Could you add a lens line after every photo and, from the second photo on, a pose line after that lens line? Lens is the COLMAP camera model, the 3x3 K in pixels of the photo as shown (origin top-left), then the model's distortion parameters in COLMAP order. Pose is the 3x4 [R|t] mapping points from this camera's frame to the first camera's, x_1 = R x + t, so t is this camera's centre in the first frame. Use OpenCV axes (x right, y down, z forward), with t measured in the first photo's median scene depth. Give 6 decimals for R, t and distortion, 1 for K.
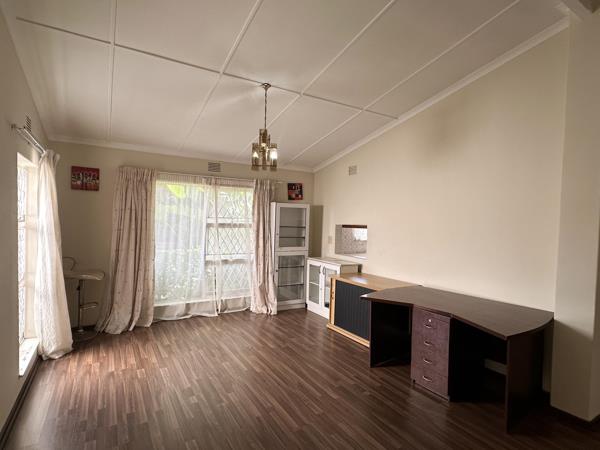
lens RADIAL K [[329.0, 0, 299.7], [0, 329.0, 225.3], [0, 0, 1]] dist [0.001271, -0.000128]
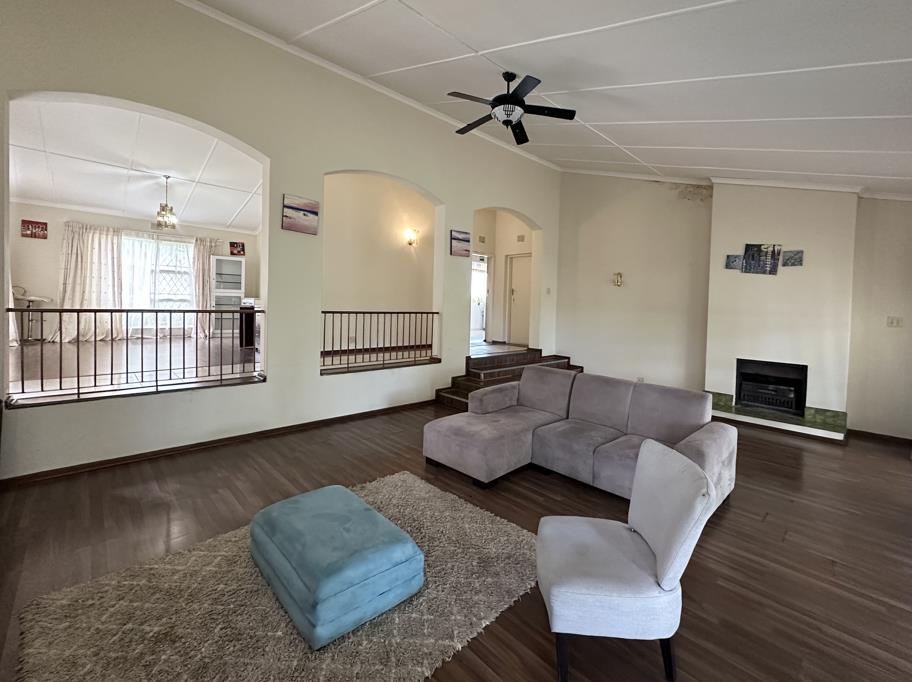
lens RADIAL K [[400.8, 0, 482.2], [0, 400.8, 317.5], [0, 0, 1]] dist [-0.002887, -0.000265]
pose [[0.969891, -0.004813, 0.243493, 0.592207], [0.000500, 0.999842, 0.017775, 0.154869], [-0.243540, -0.017118, 0.969740, -0.844354]]
